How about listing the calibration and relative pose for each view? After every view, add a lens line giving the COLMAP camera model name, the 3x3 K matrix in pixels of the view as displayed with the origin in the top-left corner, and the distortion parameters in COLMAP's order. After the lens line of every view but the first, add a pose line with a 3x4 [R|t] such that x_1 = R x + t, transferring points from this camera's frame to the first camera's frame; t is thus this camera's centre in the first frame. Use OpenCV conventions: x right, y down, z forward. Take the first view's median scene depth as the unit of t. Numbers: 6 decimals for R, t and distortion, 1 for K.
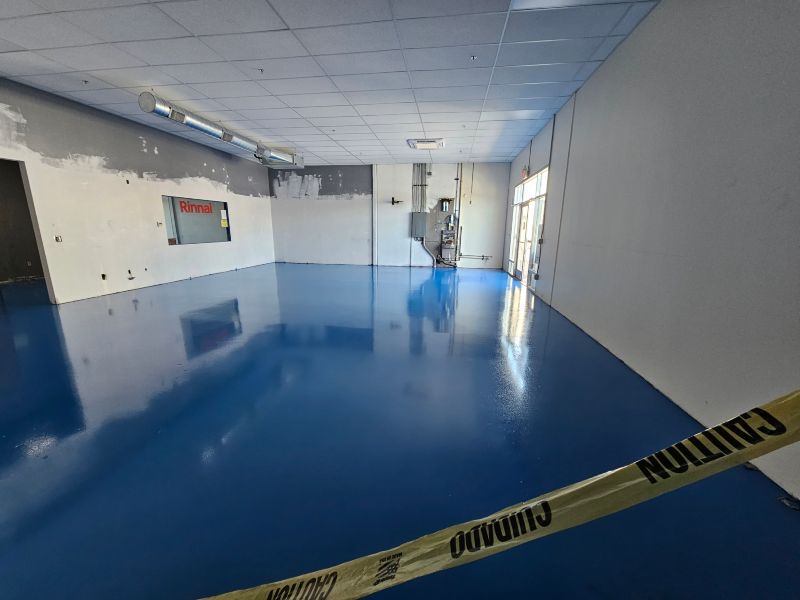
lens RADIAL K [[325.8, 0, 401.8], [0, 325.8, 303.1], [0, 0, 1]] dist [0.002817, -0.002463]
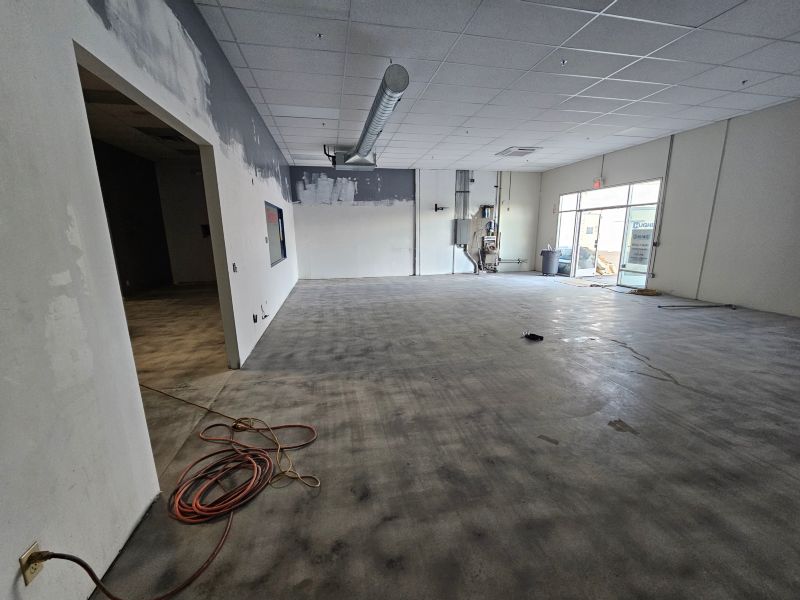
lens RADIAL K [[325.8, 0, 399.8], [0, 325.8, 304.2], [0, 0, 1]] dist [0.002817, -0.002463]
pose [[0.935029, -0.099215, 0.340406, -0.501916], [0.102434, 0.994703, 0.008551, -0.050678], [-0.339452, 0.026874, 0.940240, 0.143879]]
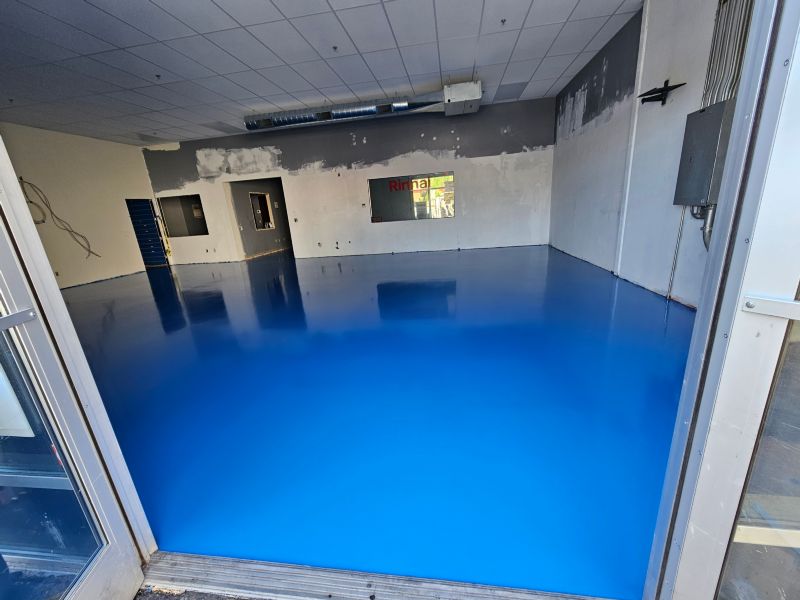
lens RADIAL K [[325.8, 0, 403.5], [0, 325.8, 302.2], [0, 0, 1]] dist [0.002817, -0.002463]
pose [[0.000571, 0.264463, -0.964396, 0.350924], [-0.154945, 0.952772, 0.261183, -0.164574], [0.987923, 0.149280, 0.041521, 0.795014]]
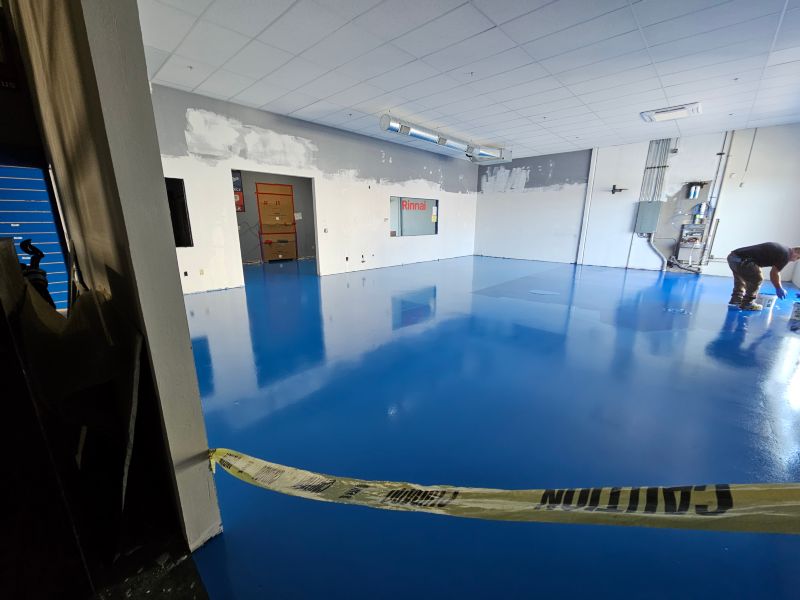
lens RADIAL K [[325.8, 0, 403.4], [0, 325.8, 303.8], [0, 0, 1]] dist [0.002817, -0.002463]
pose [[0.823237, 0.132595, -0.551996, 0.030480], [-0.122587, 0.990921, 0.055205, 0.000238], [0.554304, 0.022221, 0.832018, 0.002895]]
